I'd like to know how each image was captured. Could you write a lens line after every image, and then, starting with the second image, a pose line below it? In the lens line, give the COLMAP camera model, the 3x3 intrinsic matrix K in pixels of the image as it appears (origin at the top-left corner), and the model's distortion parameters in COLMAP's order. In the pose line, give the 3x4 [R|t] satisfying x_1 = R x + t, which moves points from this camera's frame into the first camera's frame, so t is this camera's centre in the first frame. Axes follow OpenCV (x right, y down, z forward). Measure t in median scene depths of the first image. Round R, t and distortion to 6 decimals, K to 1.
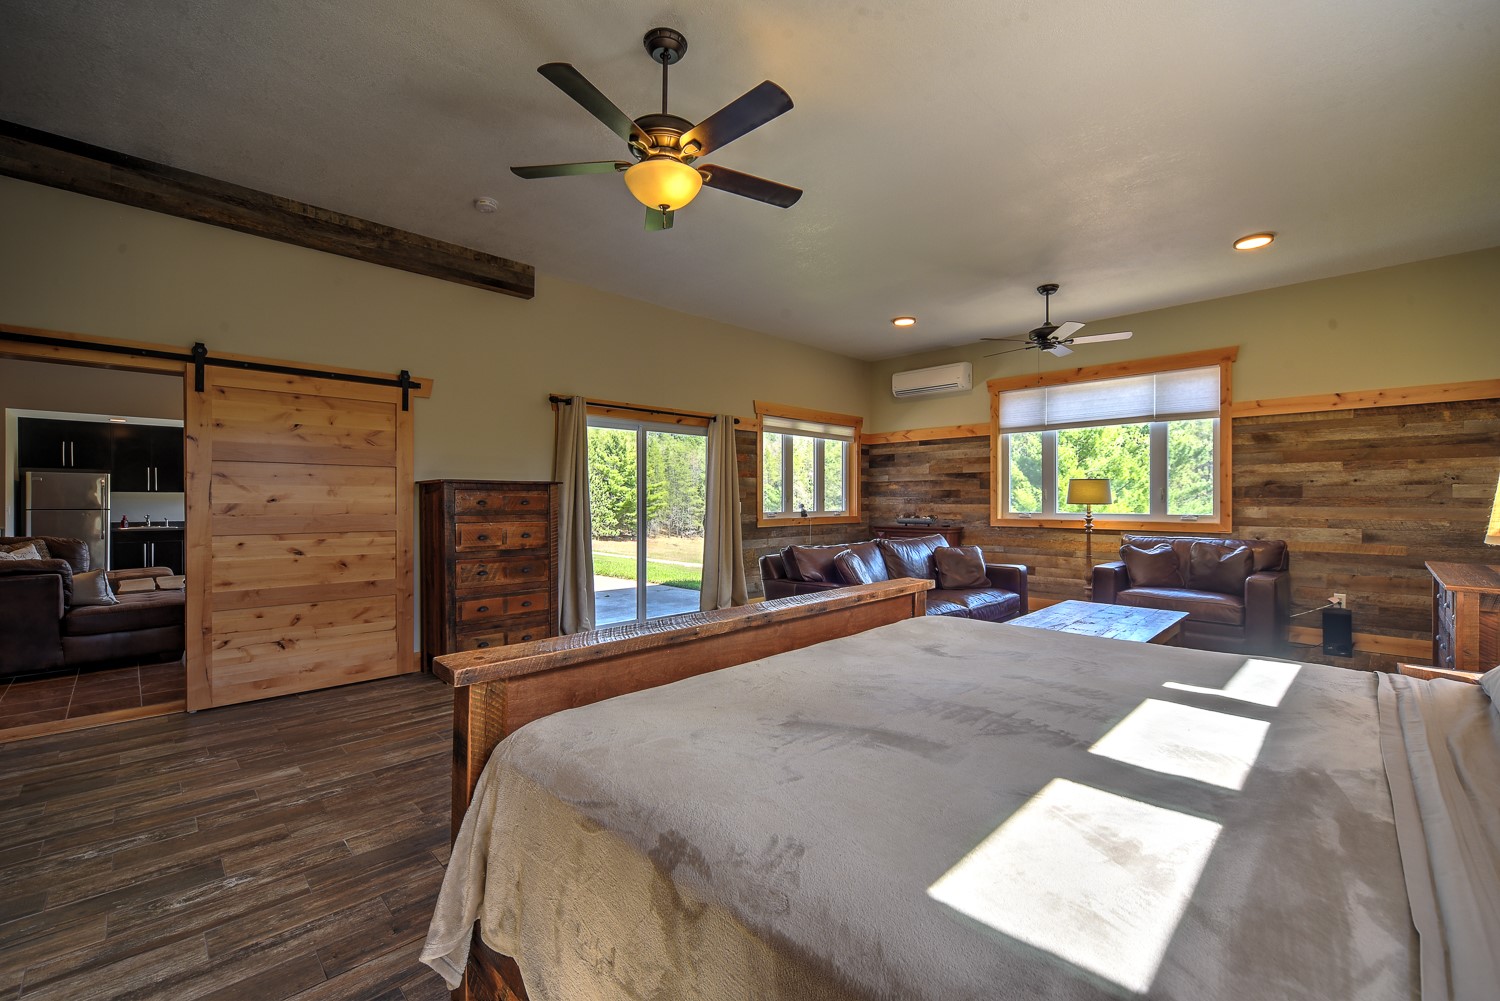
lens RADIAL K [[621.8, 0, 758.6], [0, 621.8, 504.1], [0, 0, 1]] dist [-0.004110, 0.000771]
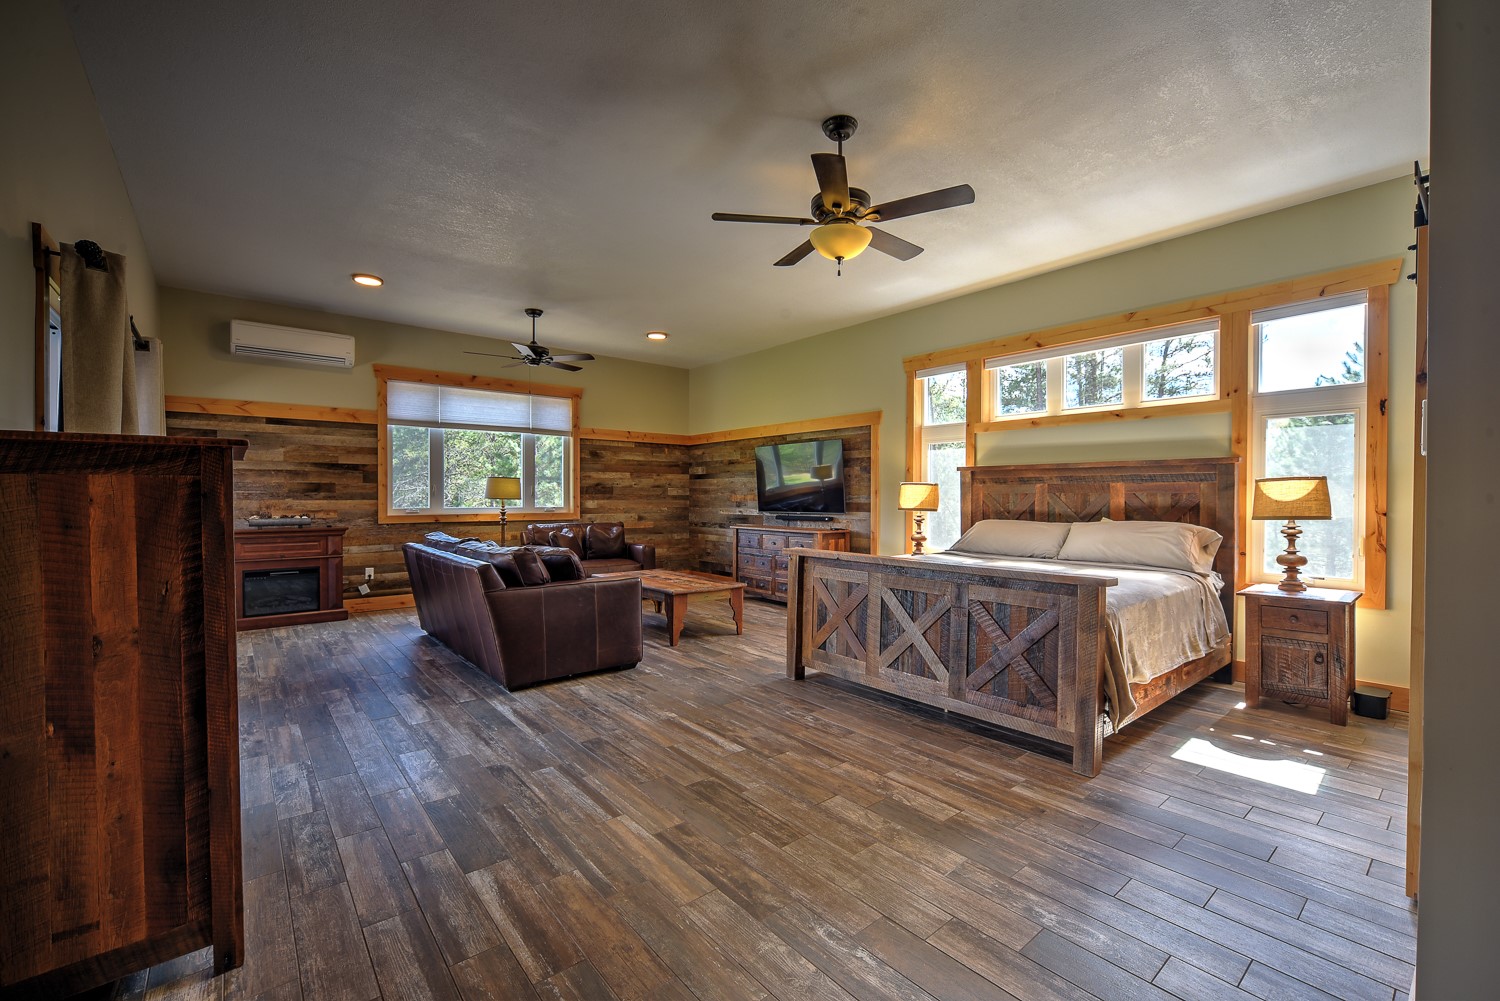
lens RADIAL K [[621.8, 0, 754.1], [0, 621.8, 498.8], [0, 0, 1]] dist [-0.004110, 0.000771]
pose [[0.099512, -0.003674, 0.995030, -0.624132], [0.003669, 0.999988, 0.003325, -0.003049], [-0.995030, 0.003320, 0.099524, 0.465098]]
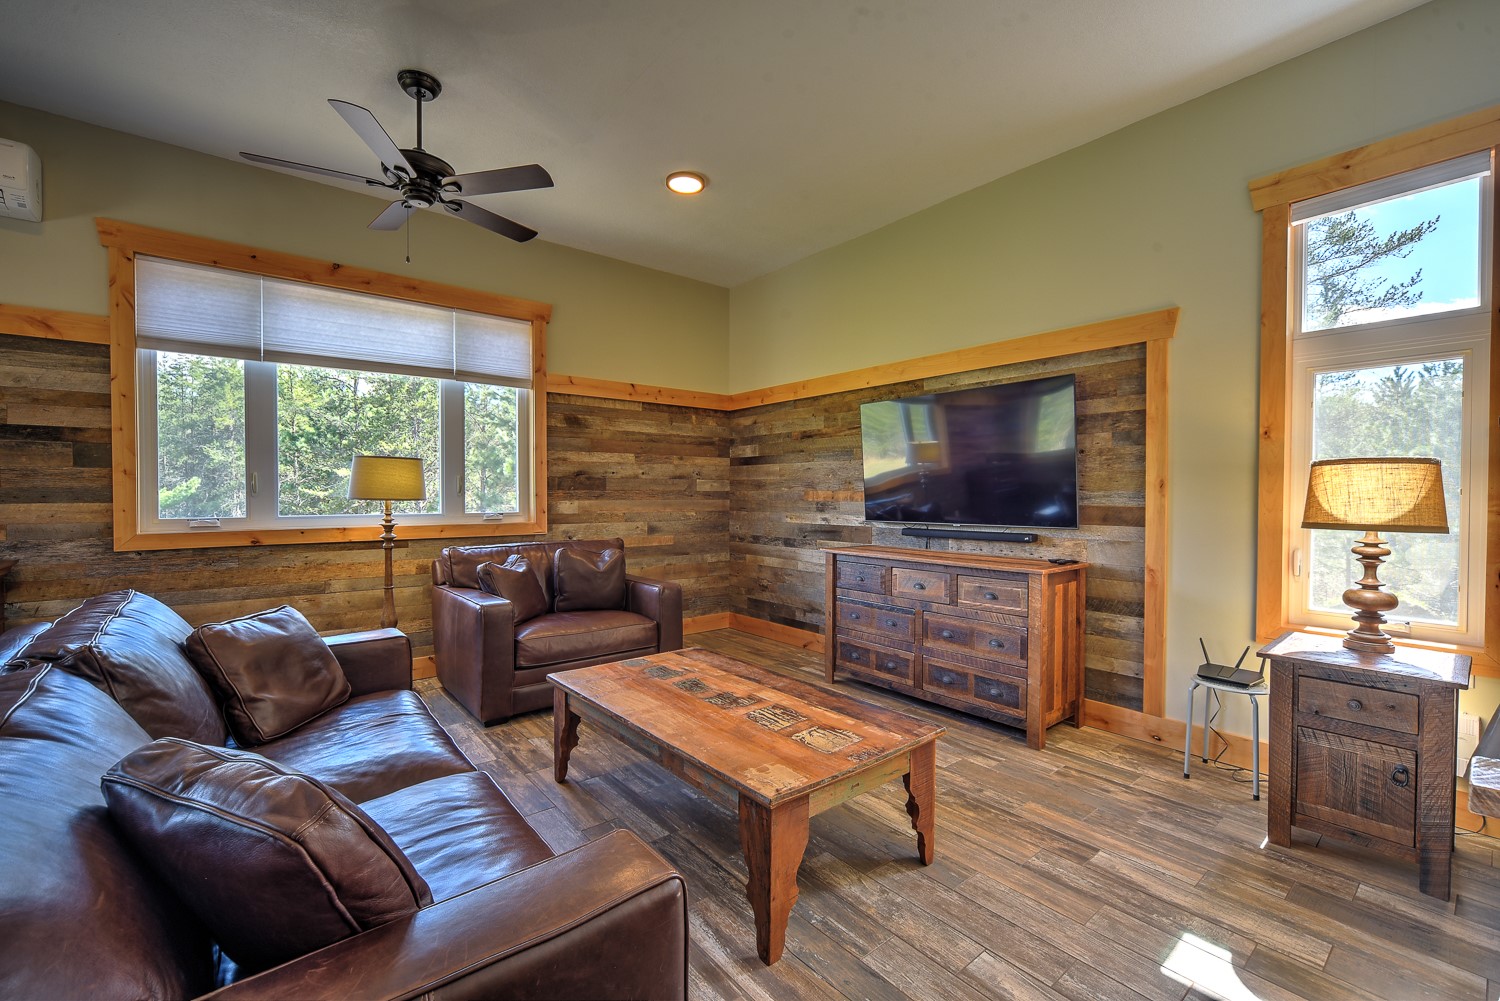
lens RADIAL K [[621.8, 0, 755.8], [0, 621.8, 501.8], [0, 0, 1]] dist [-0.004110, 0.000771]
pose [[0.104501, -0.015398, 0.994406, -0.021424], [0.005316, 0.999874, 0.014924, -0.005526], [-0.994511, 0.003727, 0.104570, 0.649060]]
